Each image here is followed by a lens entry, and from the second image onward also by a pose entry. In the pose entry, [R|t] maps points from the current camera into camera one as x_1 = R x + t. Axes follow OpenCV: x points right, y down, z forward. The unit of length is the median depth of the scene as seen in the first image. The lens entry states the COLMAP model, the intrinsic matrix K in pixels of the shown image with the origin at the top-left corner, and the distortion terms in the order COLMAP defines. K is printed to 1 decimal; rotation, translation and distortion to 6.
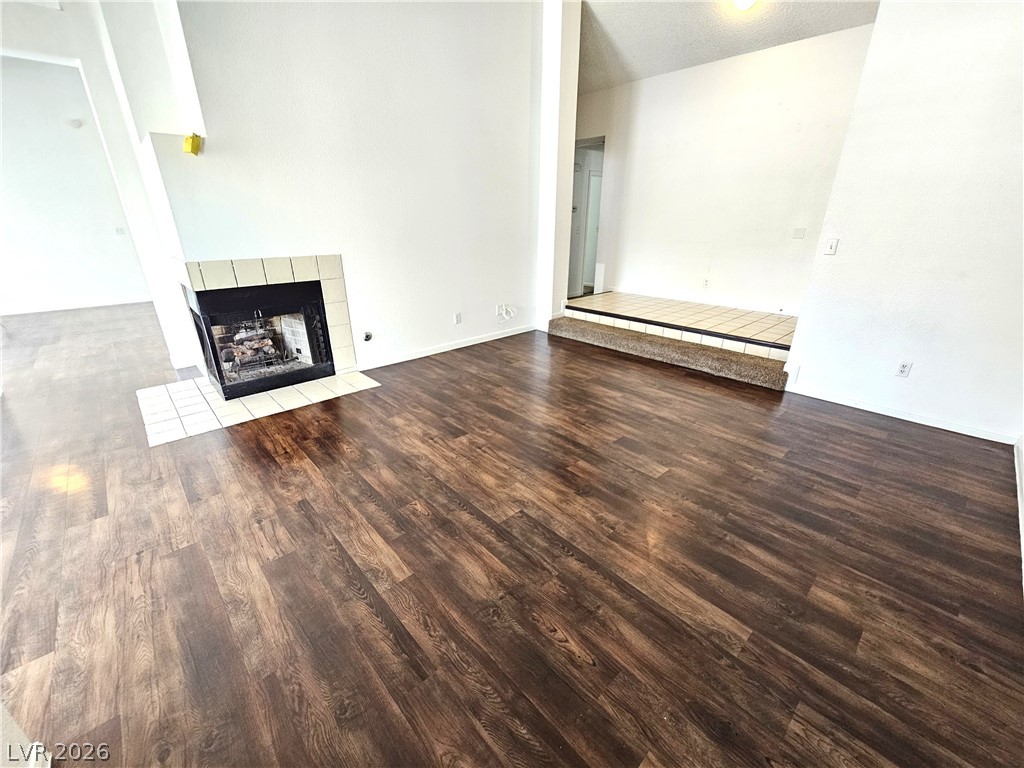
lens RADIAL K [[421.8, 0, 510.5], [0, 421.8, 390.3], [0, 0, 1]] dist [-0.001478, 0.000945]
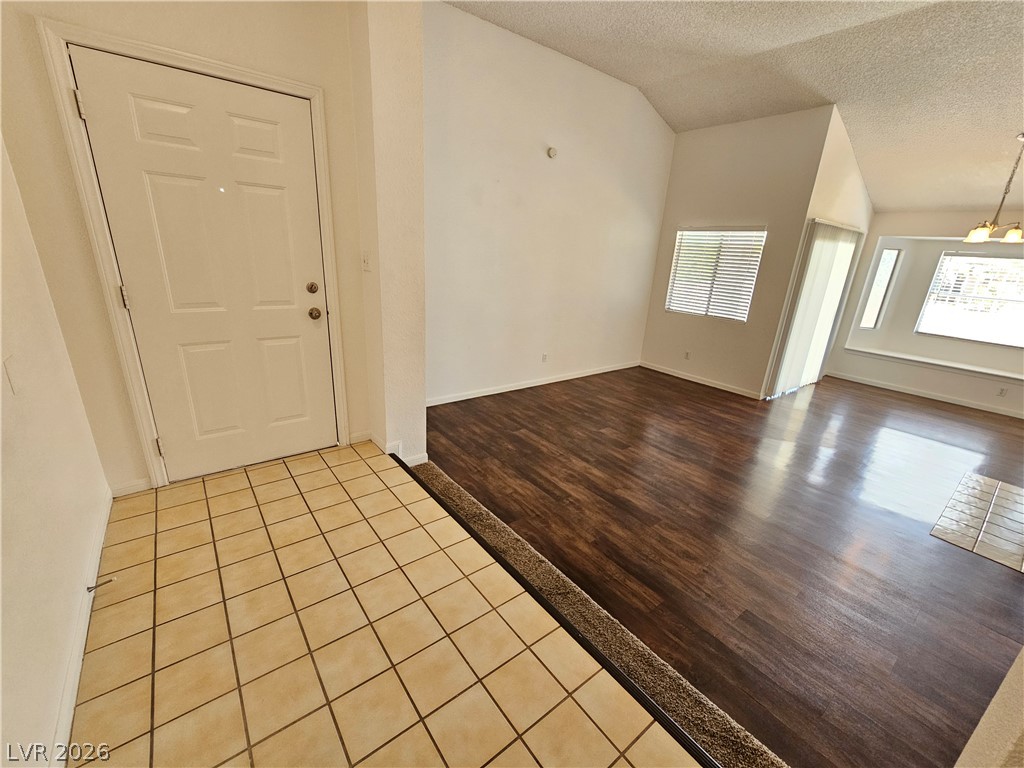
lens RADIAL K [[421.8, 0, 510.5], [0, 421.8, 390.3], [0, 0, 1]] dist [-0.001478, 0.000945]
pose [[-0.993941, -0.086700, 0.067563, 0.604806], [-0.021873, 0.758393, 0.651430, -0.992525], [-0.107718, 0.646005, -0.755695, 2.129864]]
